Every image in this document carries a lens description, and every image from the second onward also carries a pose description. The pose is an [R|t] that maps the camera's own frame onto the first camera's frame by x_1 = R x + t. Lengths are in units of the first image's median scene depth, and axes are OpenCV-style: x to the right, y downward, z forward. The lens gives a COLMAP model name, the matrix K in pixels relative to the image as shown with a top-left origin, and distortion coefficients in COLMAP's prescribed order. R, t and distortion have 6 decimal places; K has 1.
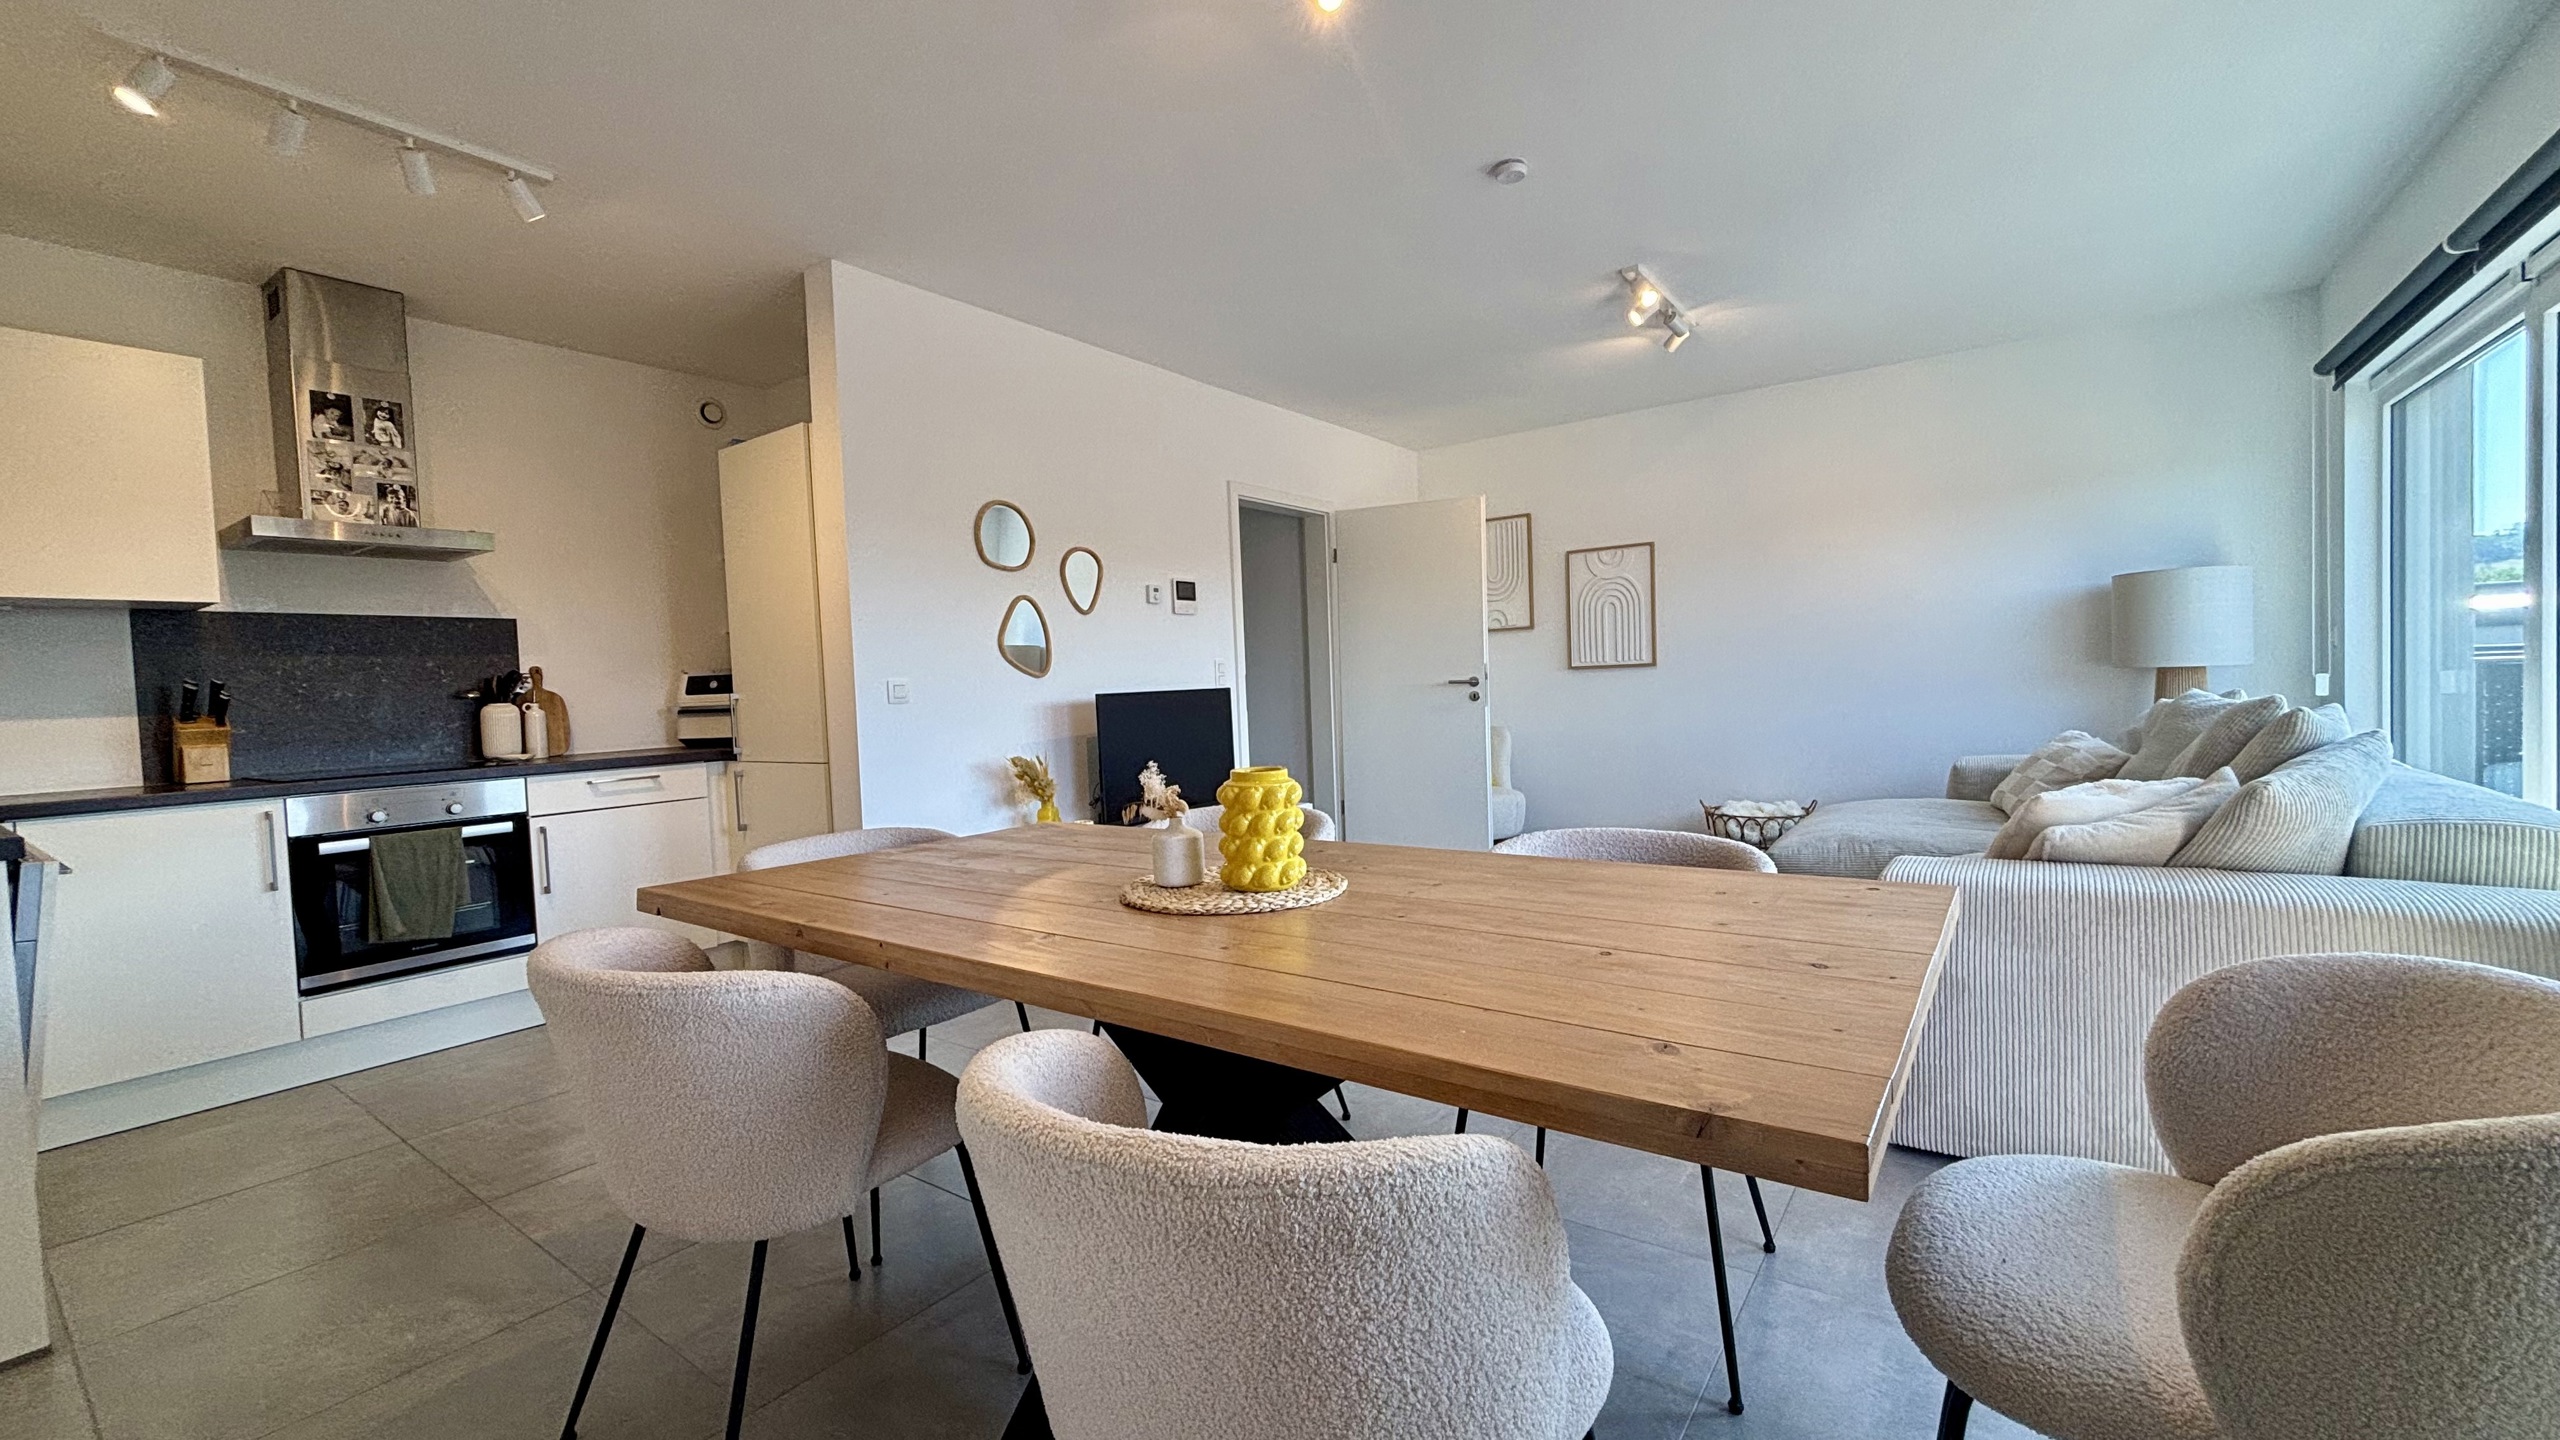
lens RADIAL K [[1021.3, 0, 1275.1], [0, 1021.3, 712.7], [0, 0, 1]] dist [0.002570, 0.000064]
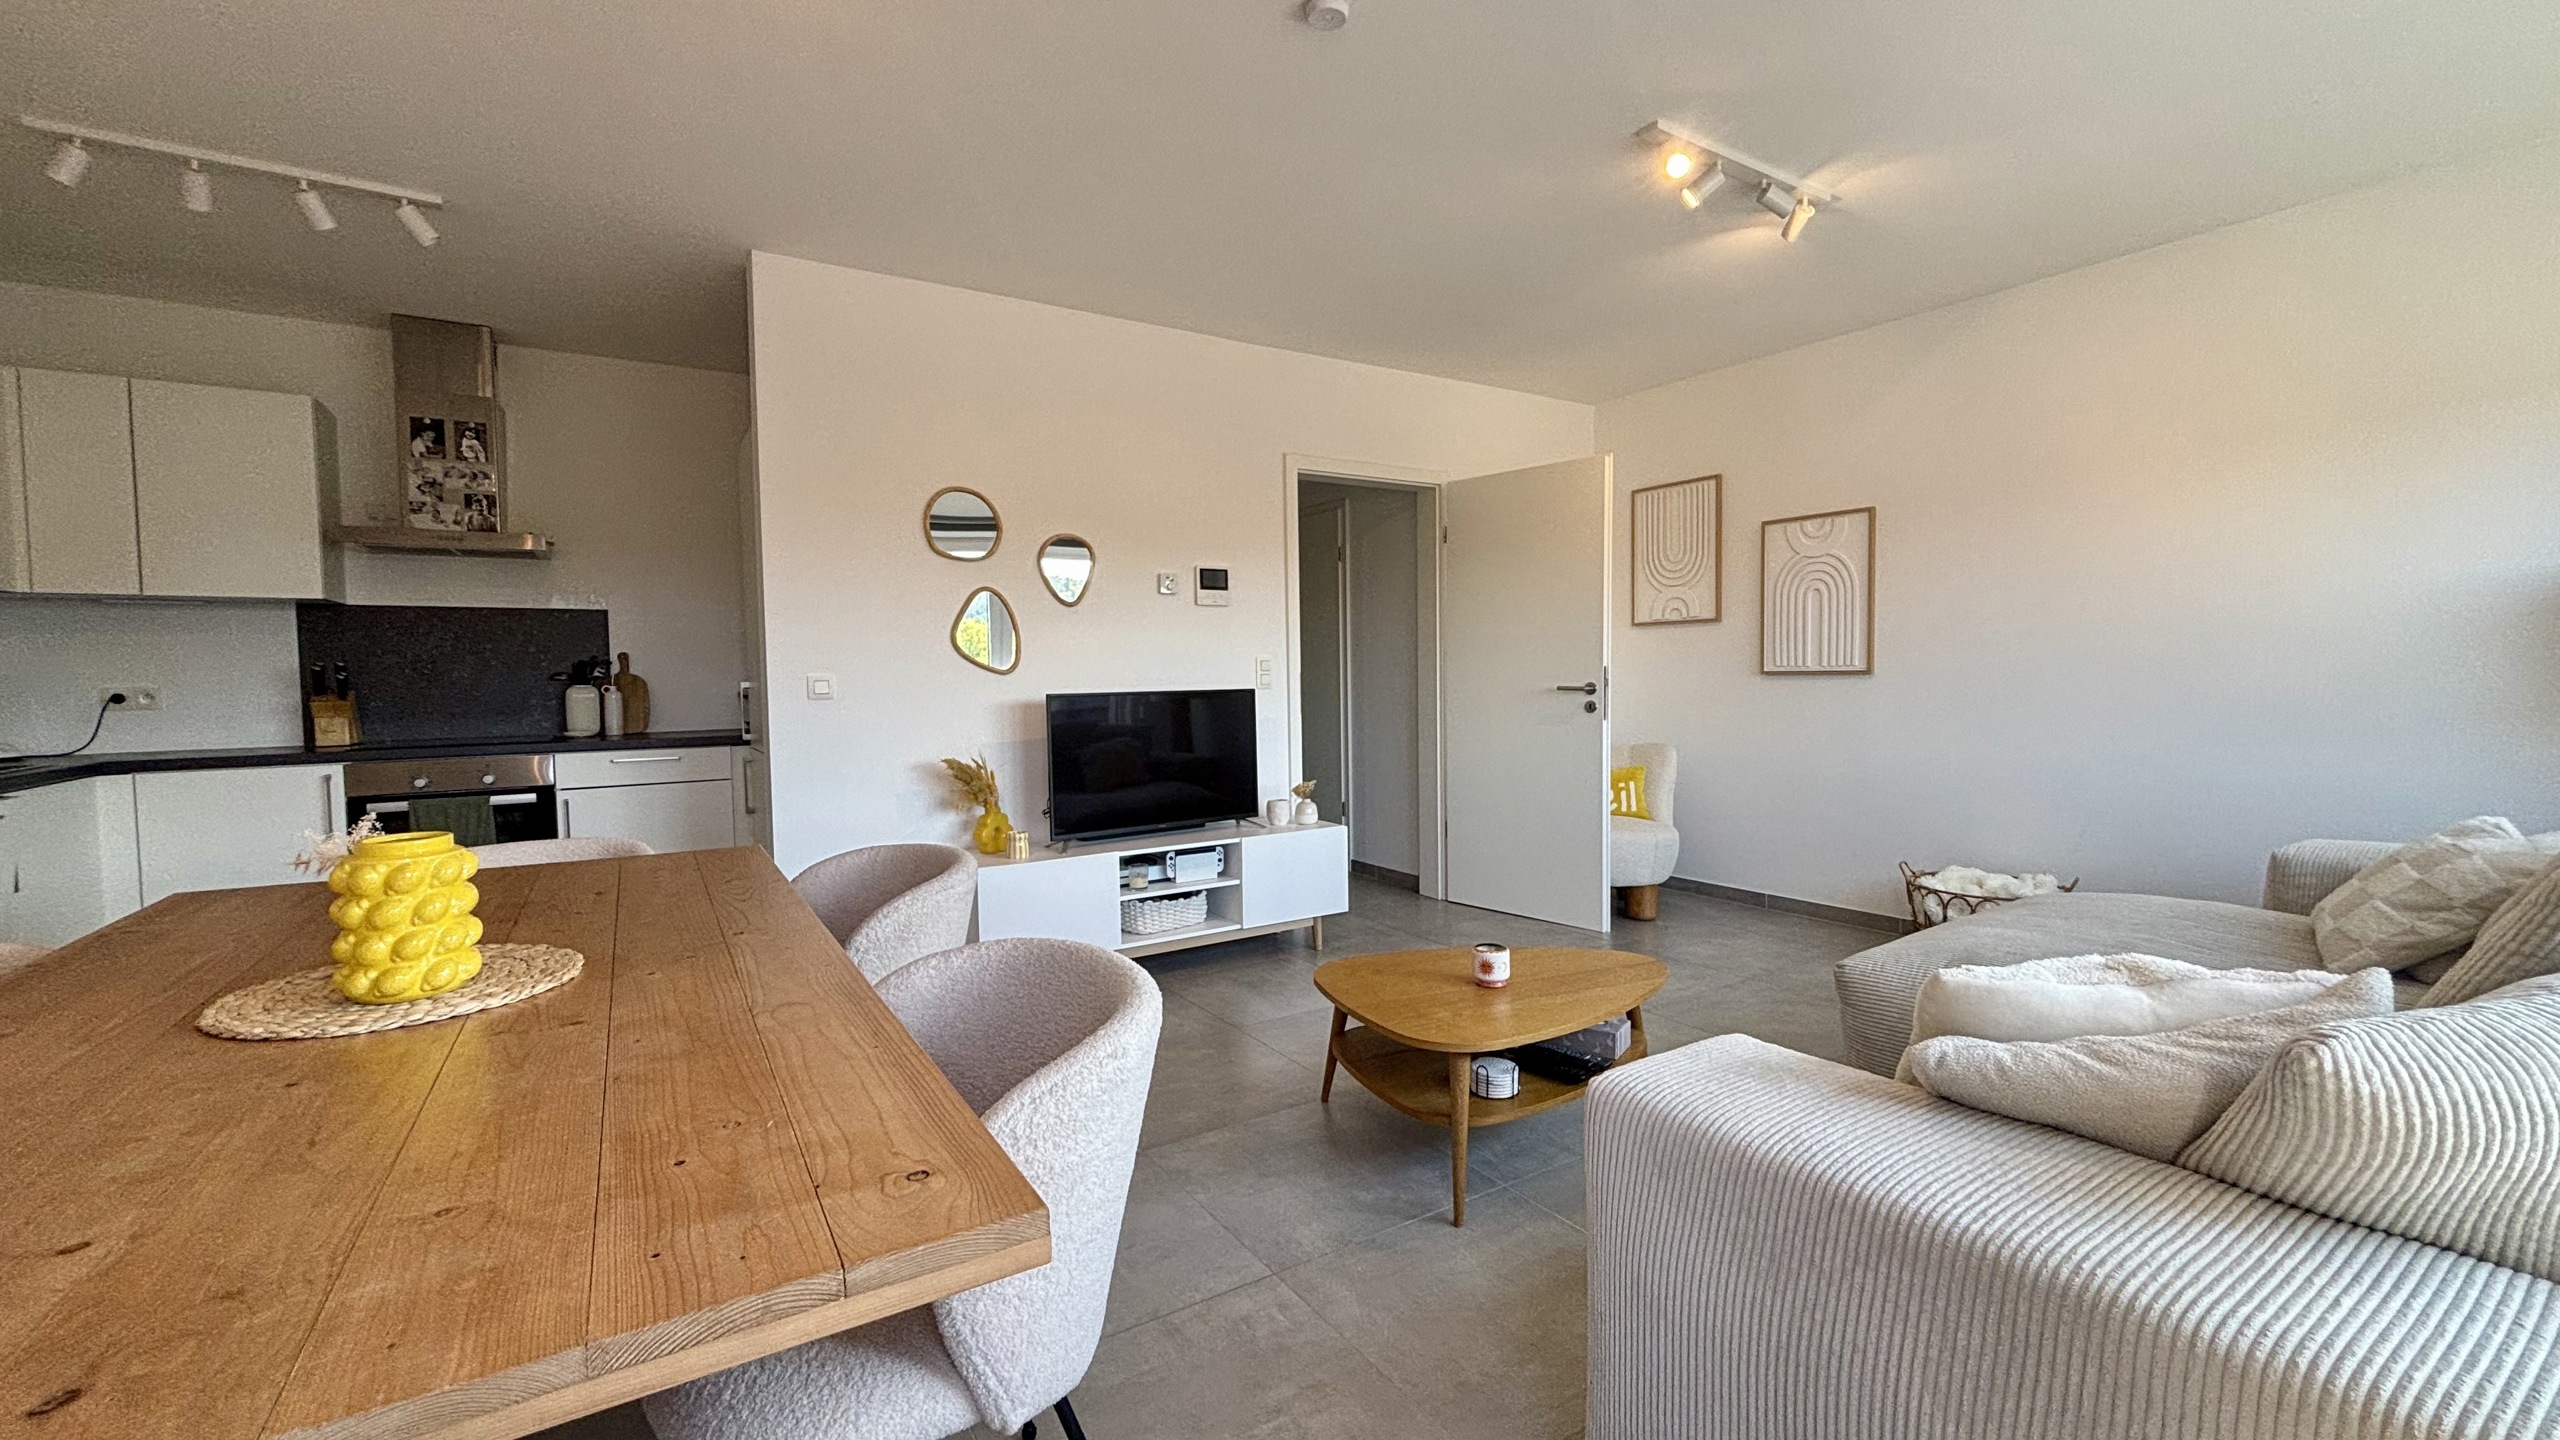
lens RADIAL K [[1023.5, 0, 1280.0], [0, 1023.5, 720.0], [0, 0, 1]] dist [0.001728, 0.000238]
pose [[0.930853, 0.044166, -0.362714, 0.368130], [-0.033951, 0.998828, 0.034492, -0.035575], [0.363813, -0.019793, 0.931262, 0.222624]]
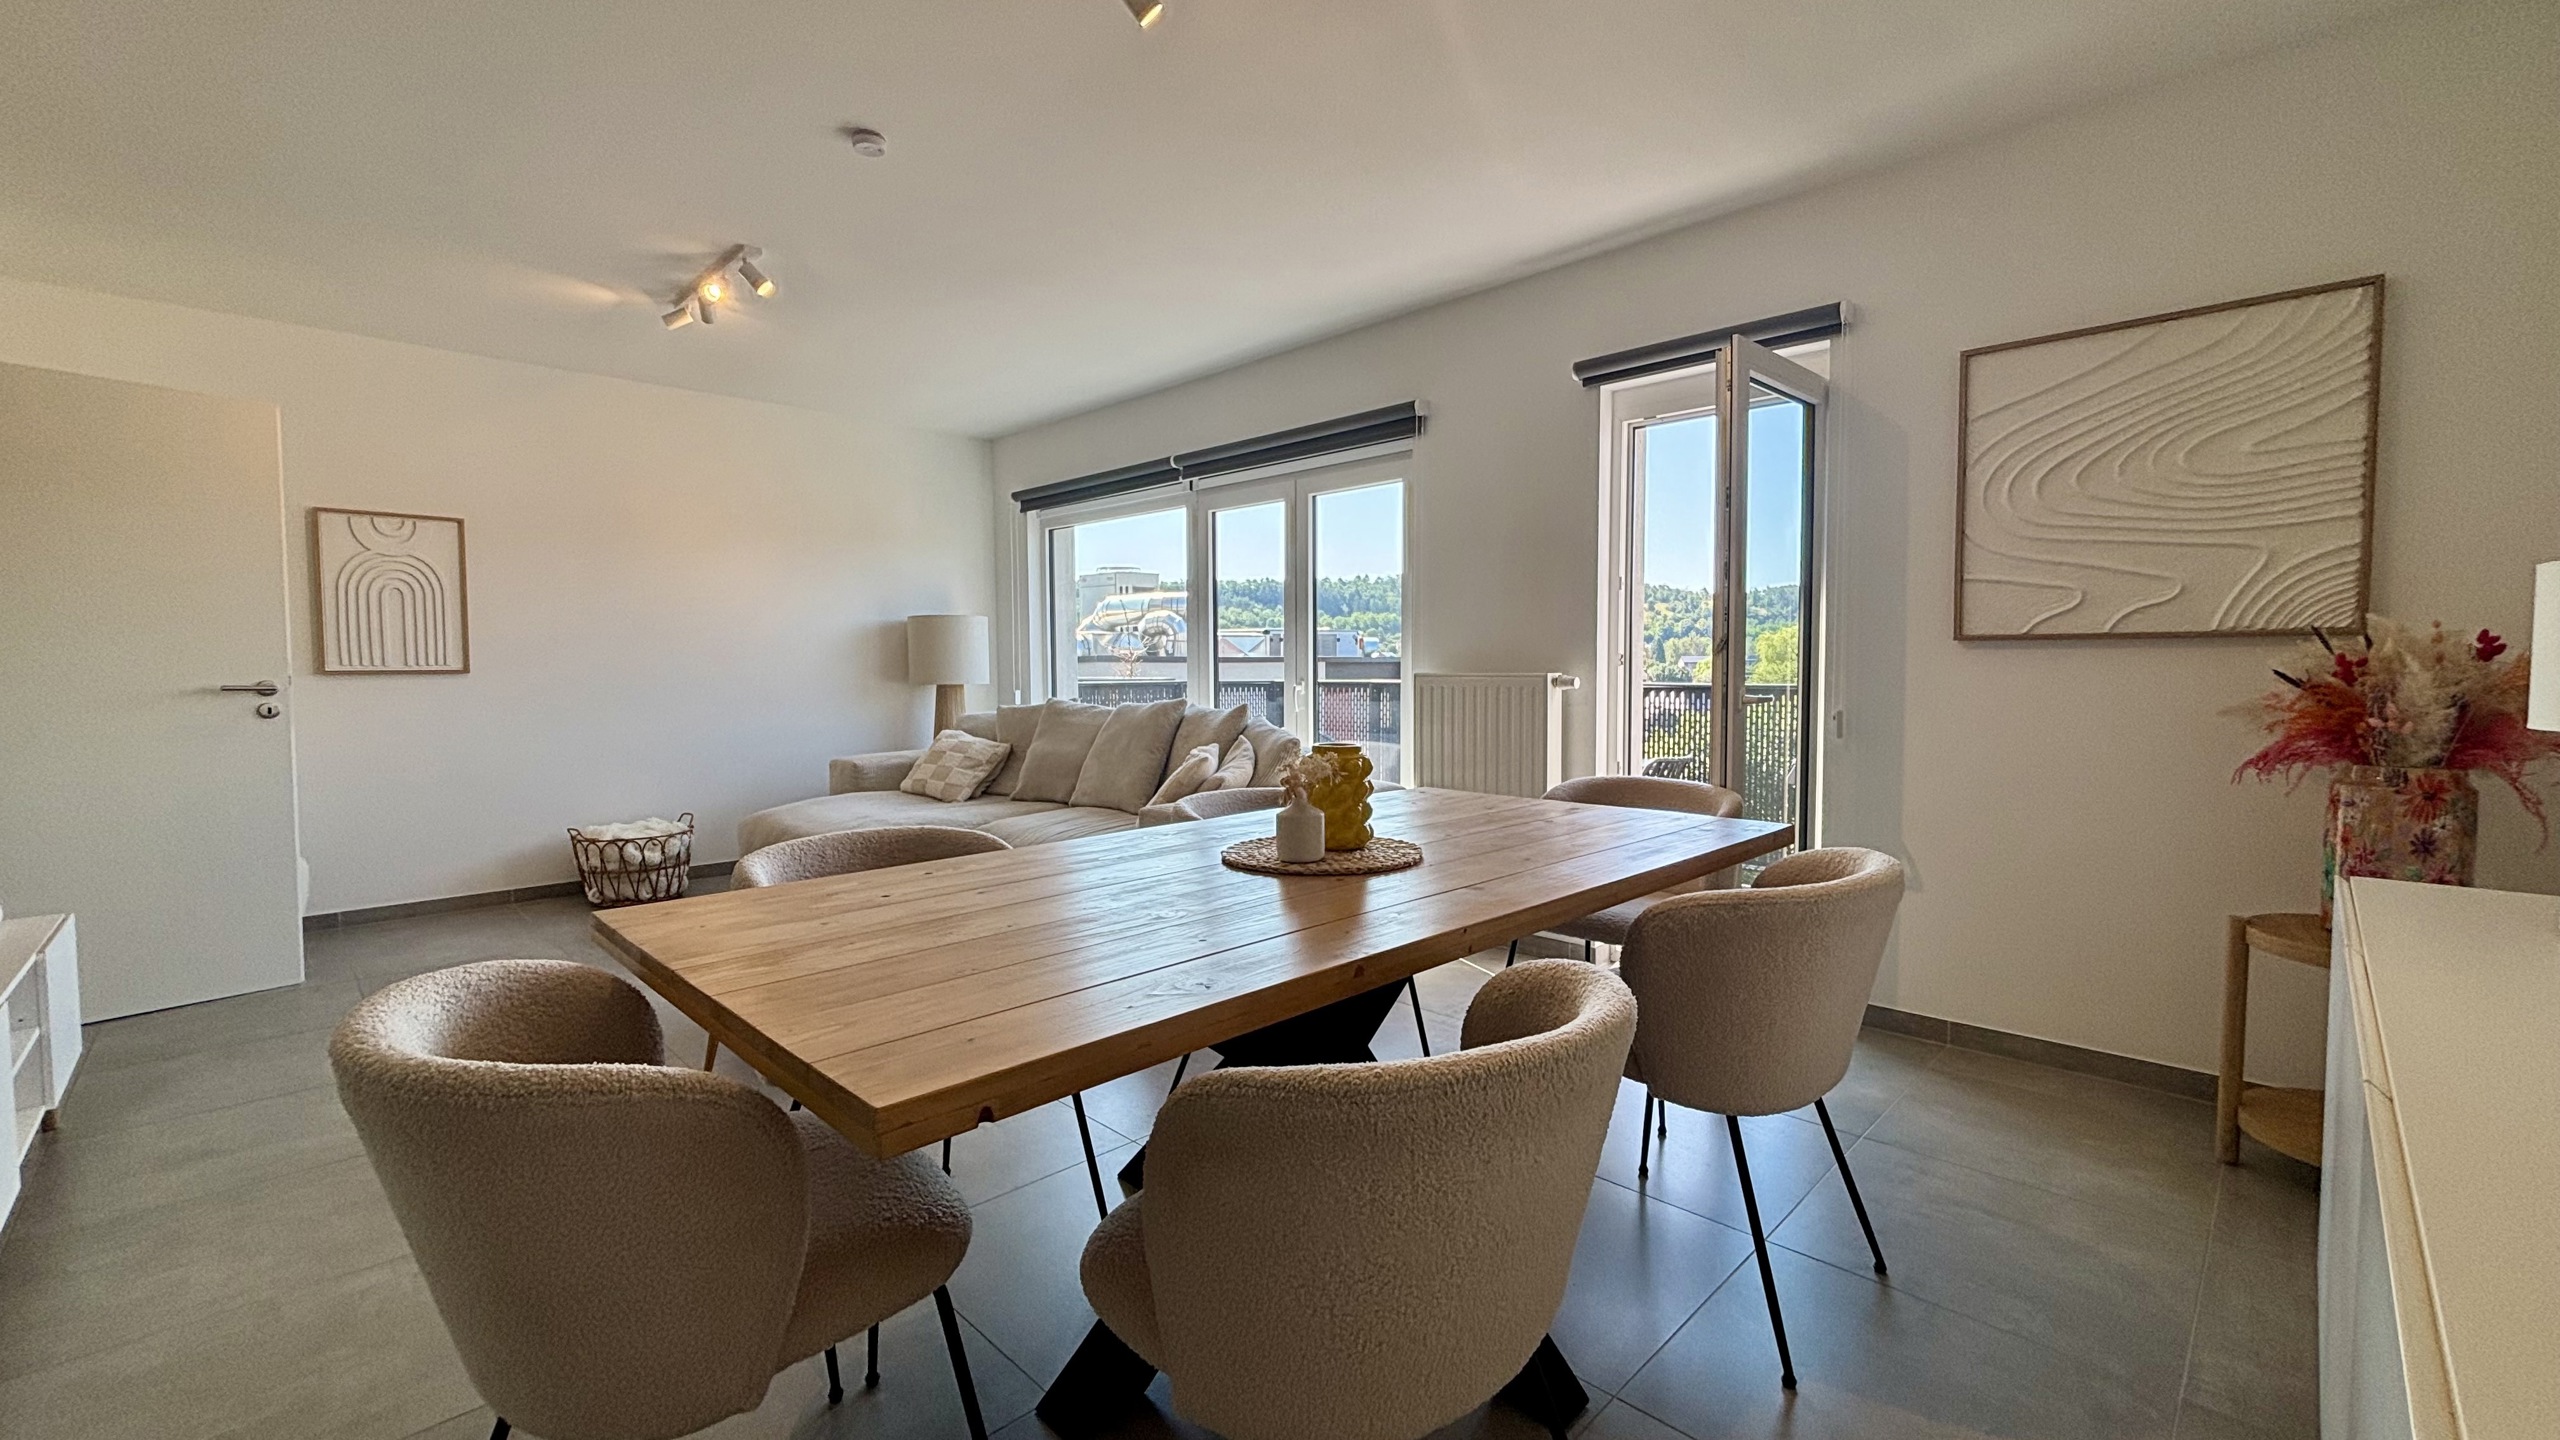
lens RADIAL K [[1034.4, 0, 1277.4], [0, 1034.4, 712.9], [0, 0, 1]] dist [-0.000747, -0.000085]
pose [[0.157787, -0.009522, 0.987427, -0.498325], [0.034290, 0.999403, 0.004158, 0.005150], [-0.986878, 0.033202, 0.158019, 0.369354]]
